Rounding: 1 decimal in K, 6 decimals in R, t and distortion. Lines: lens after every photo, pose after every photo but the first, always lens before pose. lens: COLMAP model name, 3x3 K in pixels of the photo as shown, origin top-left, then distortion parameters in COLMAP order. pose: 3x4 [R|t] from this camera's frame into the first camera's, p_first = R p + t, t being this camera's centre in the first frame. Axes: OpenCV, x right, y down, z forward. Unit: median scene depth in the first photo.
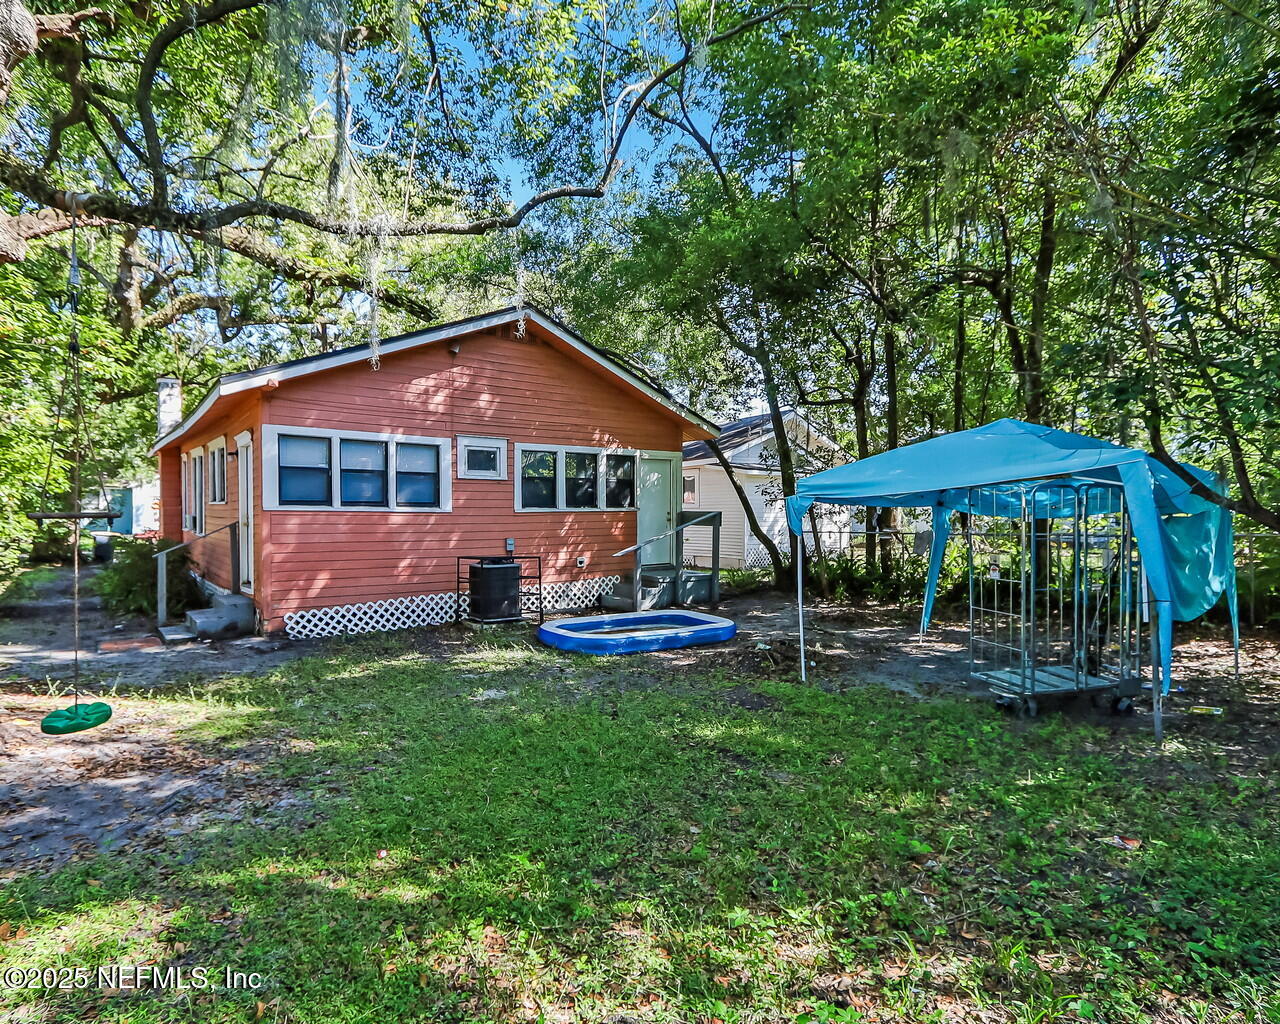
lens RADIAL K [[712.1, 0, 638.6], [0, 712.1, 513.8], [0, 0, 1]] dist [-0.001803, 0.000475]
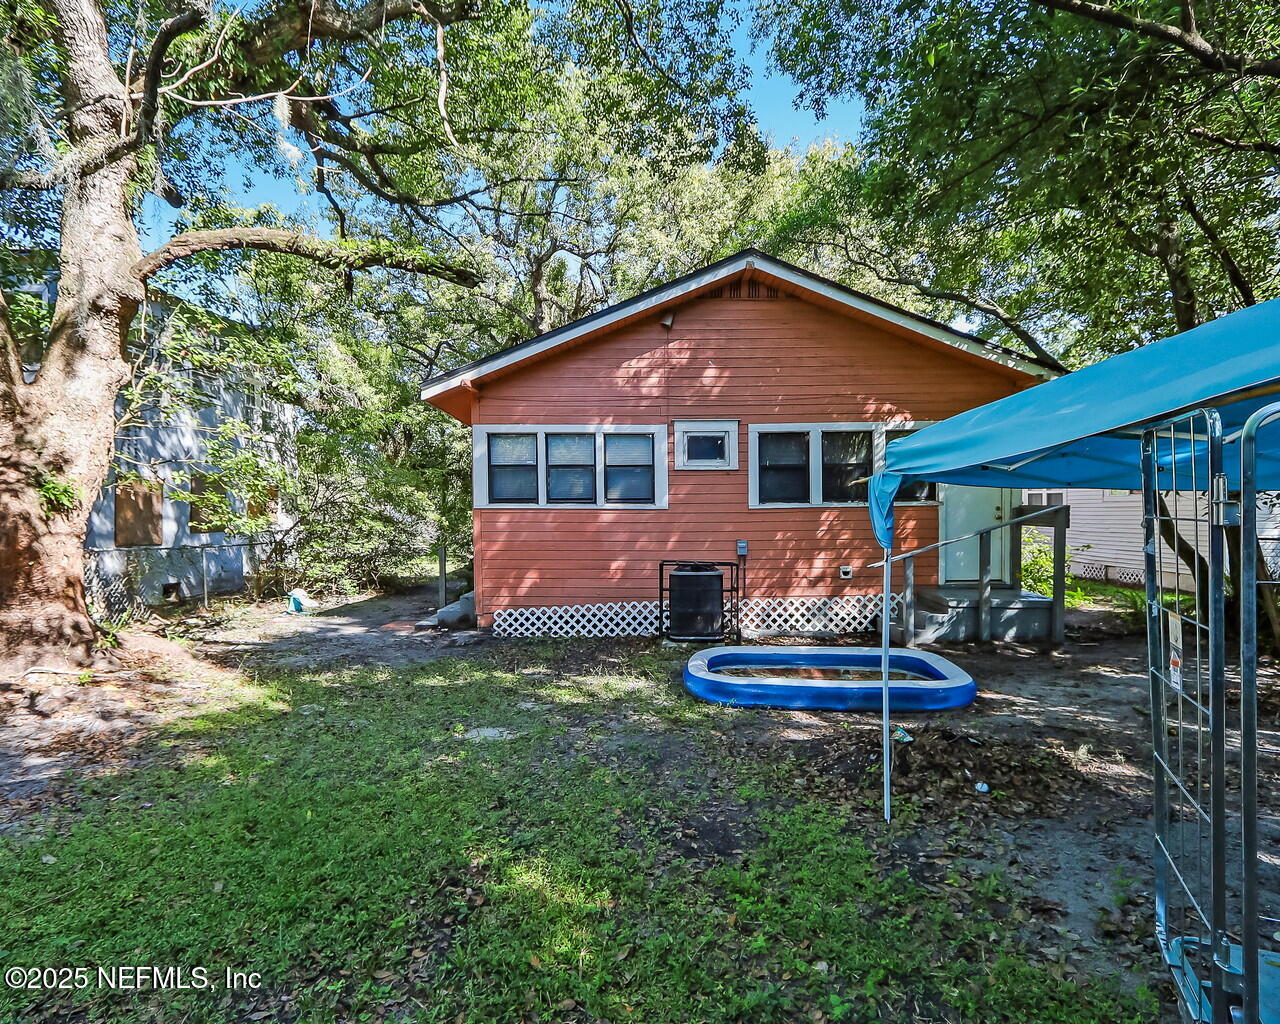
lens RADIAL K [[712.1, 0, 640.6], [0, 712.1, 514.2], [0, 0, 1]] dist [-0.001803, 0.000475]
pose [[0.782199, 0.000458, -0.623029, 0.263141], [0.005343, 0.999958, 0.007442, -0.002537], [0.623006, -0.009150, 0.782164, 0.302817]]
